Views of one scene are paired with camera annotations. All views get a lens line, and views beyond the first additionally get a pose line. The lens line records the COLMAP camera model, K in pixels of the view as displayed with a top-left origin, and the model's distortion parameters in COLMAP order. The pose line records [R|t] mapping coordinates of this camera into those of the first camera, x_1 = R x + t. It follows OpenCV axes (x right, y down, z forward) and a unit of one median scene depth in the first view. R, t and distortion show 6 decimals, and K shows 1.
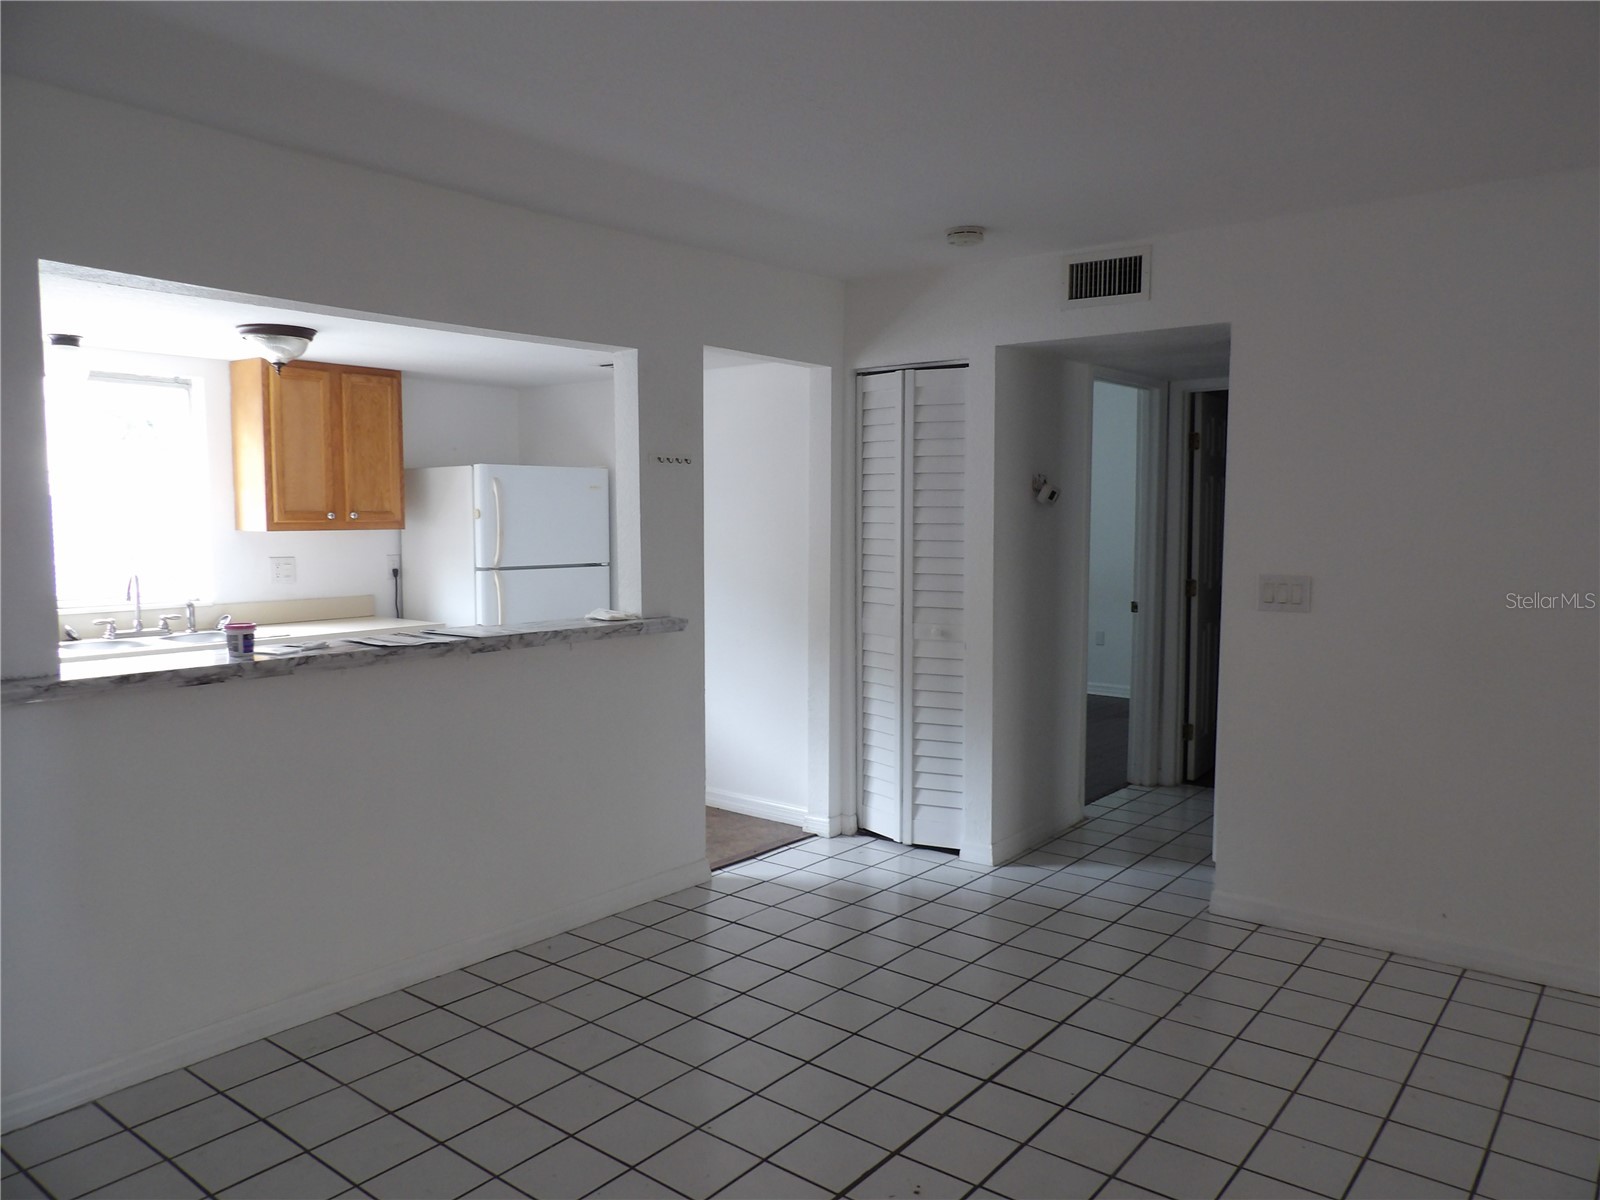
lens RADIAL K [[1154.4, 0, 800.0], [0, 1154.4, 600.0], [0, 0, 1]] dist [-0.010935, 0.024090]
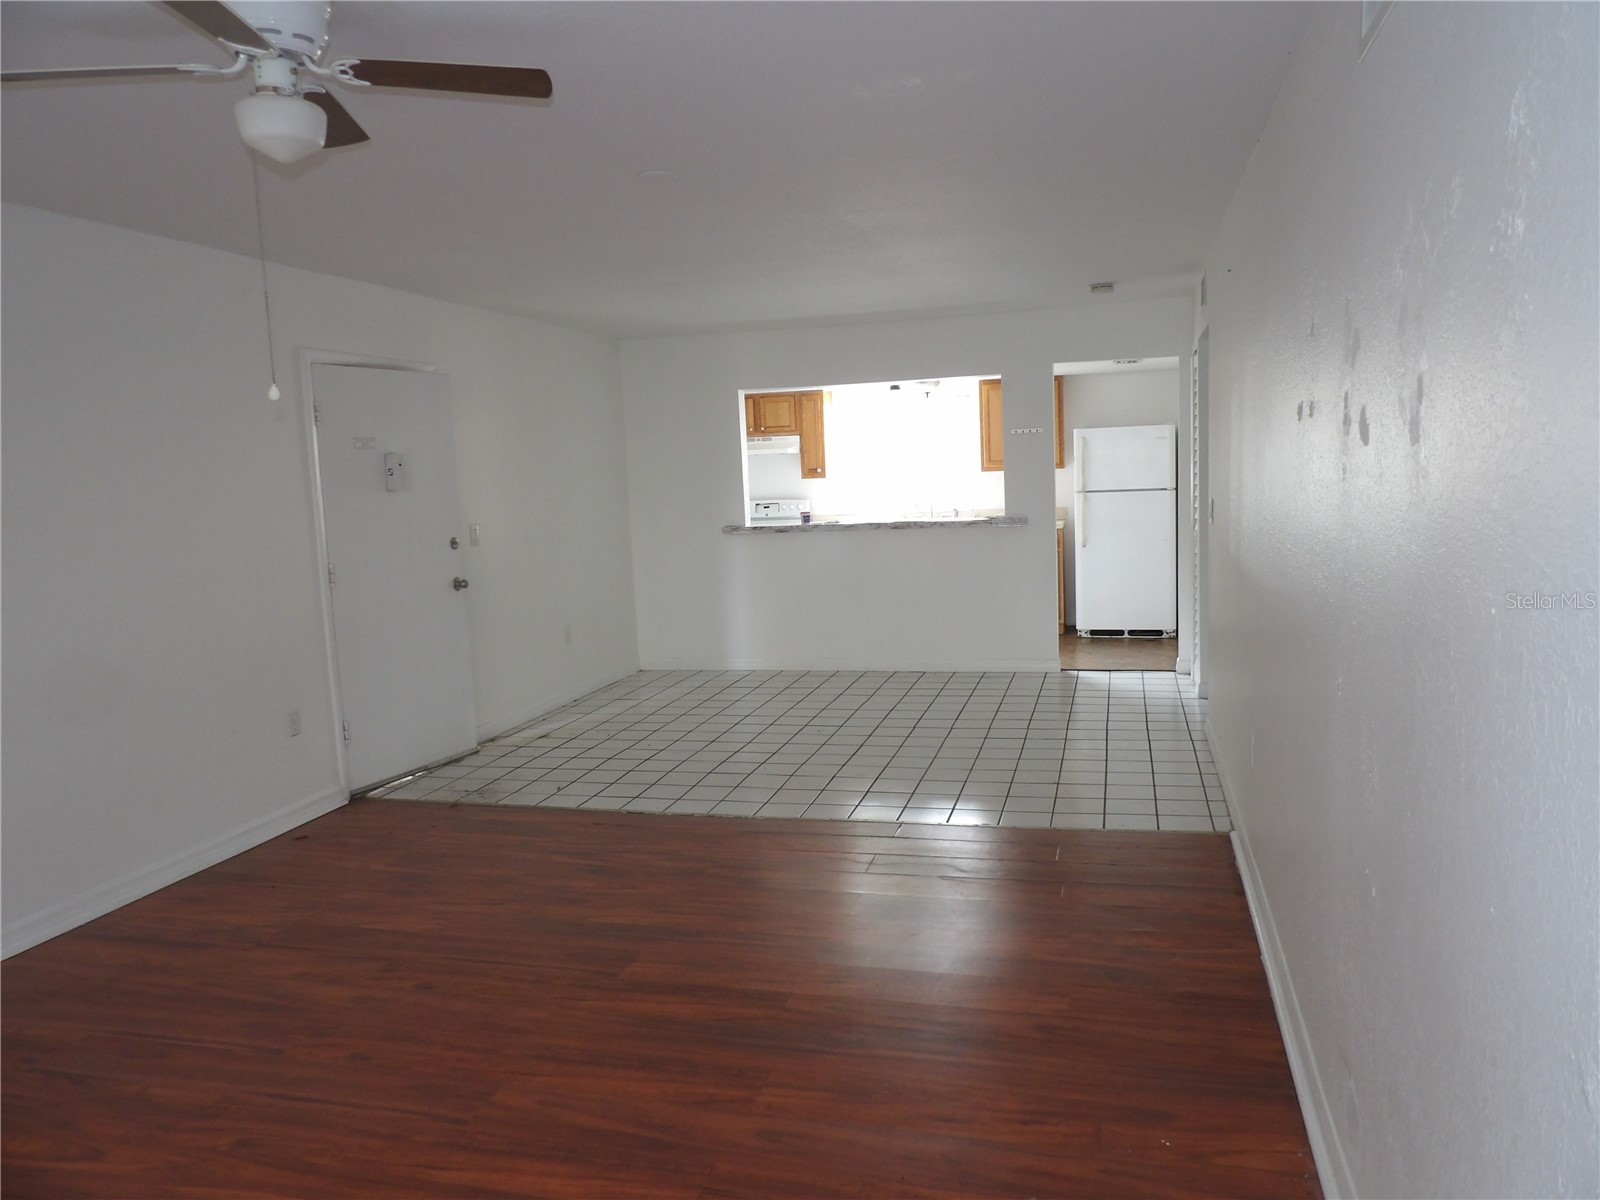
lens RADIAL K [[1154.4, 0, 800.0], [0, 1154.4, 600.0], [0, 0, 1]] dist [-0.010935, 0.024090]
pose [[0.386769, 0.087972, -0.917971, 1.160980], [-0.027947, 0.996100, 0.083684, 0.001033], [0.921753, -0.006712, 0.387720, -0.028488]]
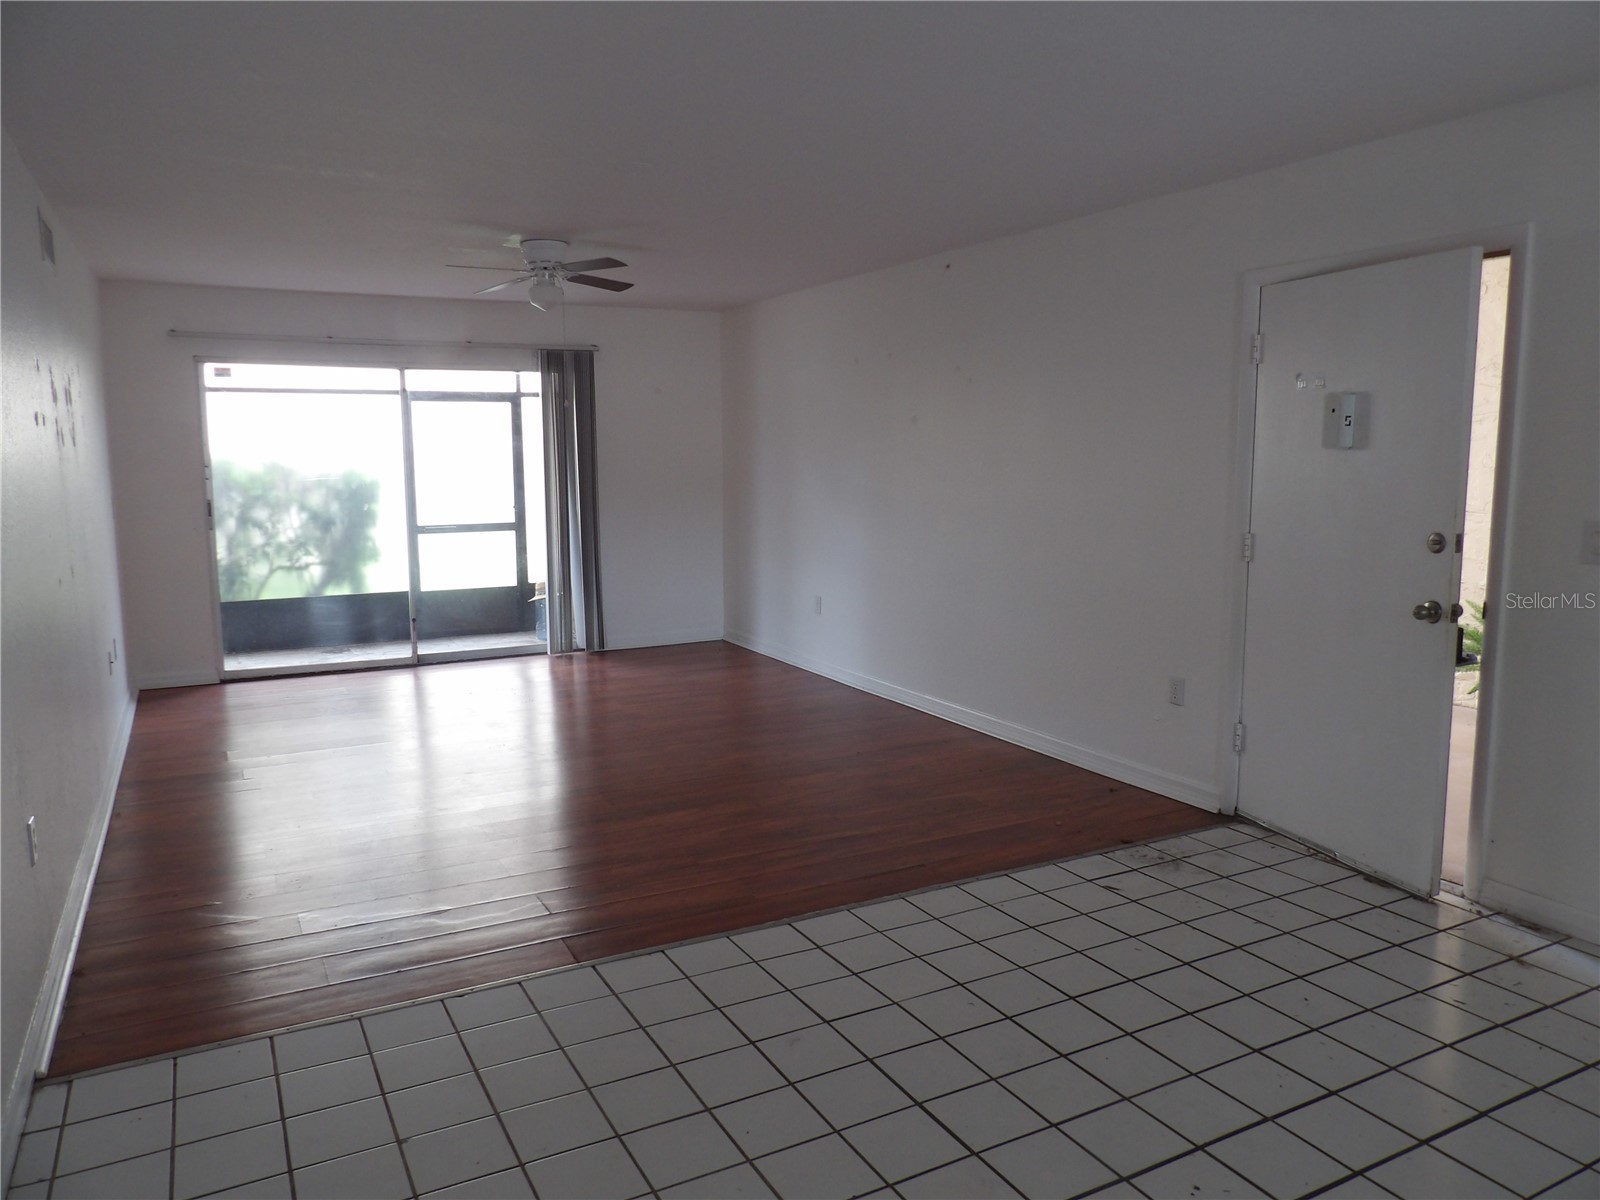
lens RADIAL K [[1154.4, 0, 800.0], [0, 1154.4, 600.0], [0, 0, 1]] dist [-0.010935, 0.024090]
pose [[-0.913993, -0.046692, 0.403033, -2.110369], [0.037433, 0.979415, 0.198357, -0.181683], [-0.403998, 0.196384, -0.893431, 2.546153]]
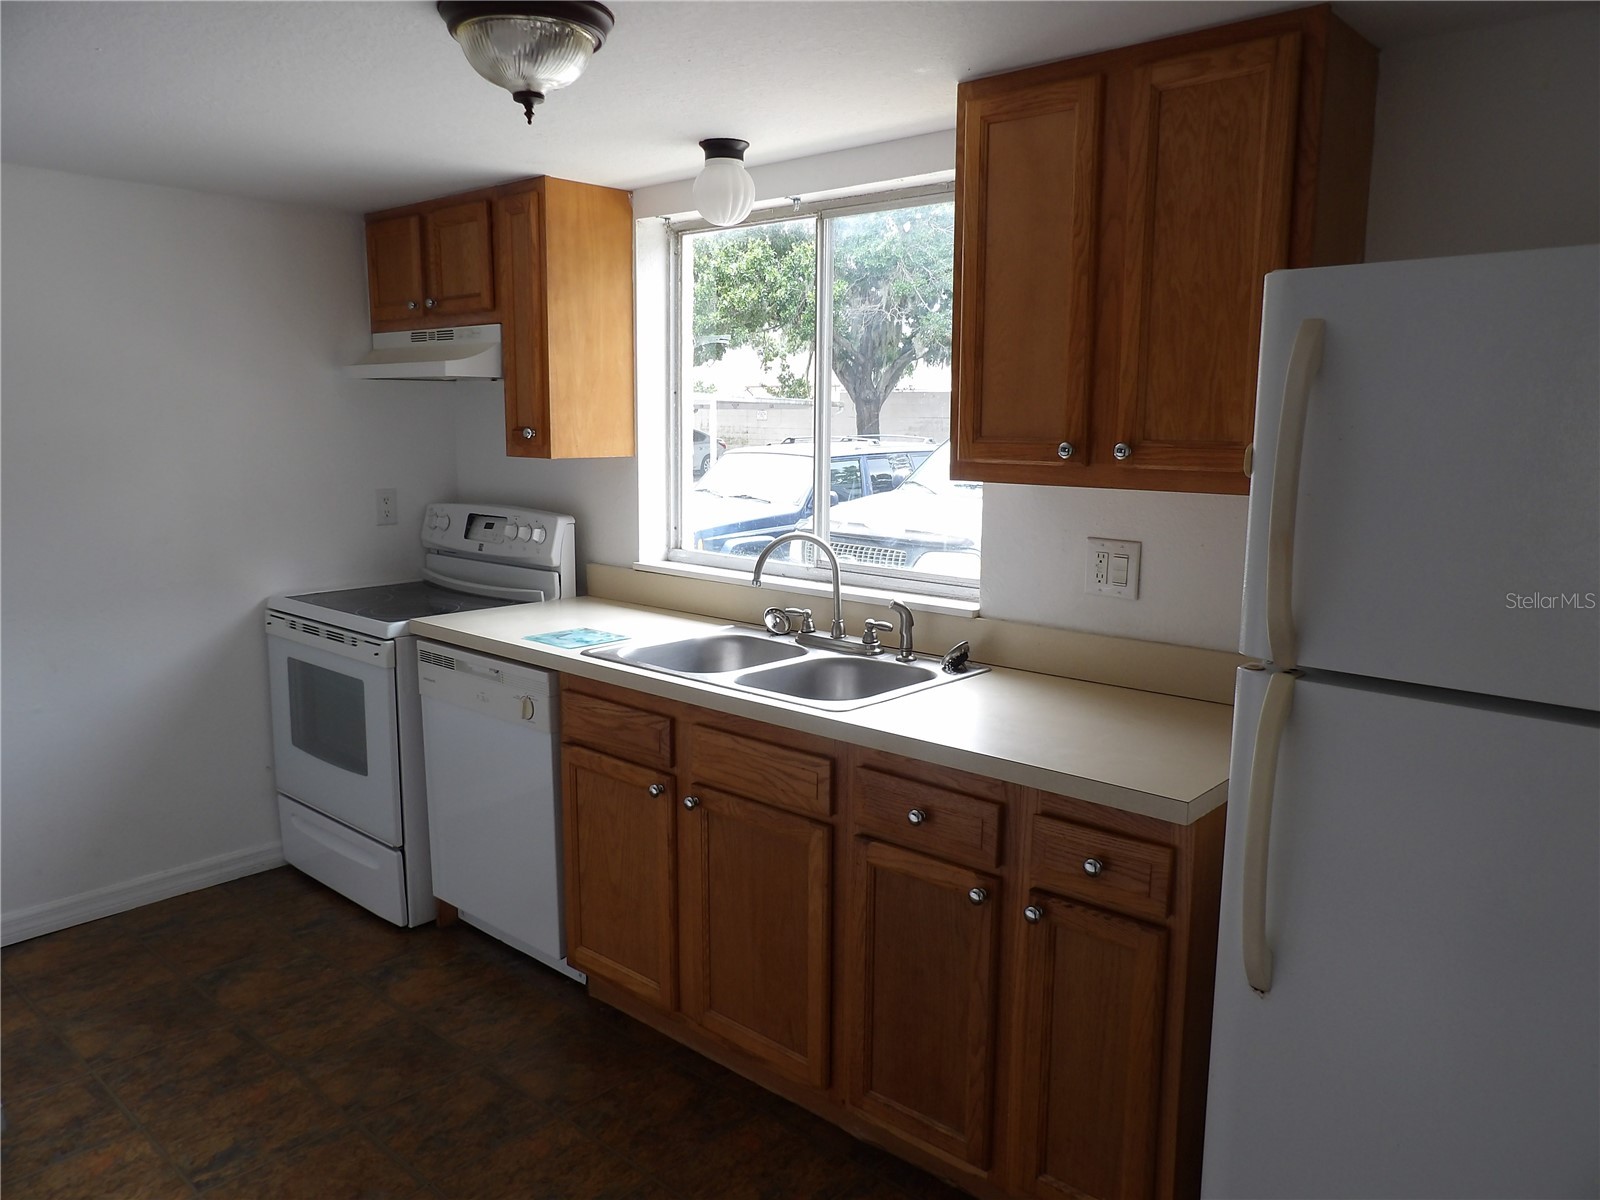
lens RADIAL K [[1154.4, 0, 800.0], [0, 1154.4, 600.0], [0, 0, 1]] dist [-0.010935, 0.024090]
pose [[-0.037213, 0.156591, -0.986962, 0.001242], [-0.086888, 0.983399, 0.159302, -0.077981], [0.995523, 0.091683, -0.022989, 0.921091]]
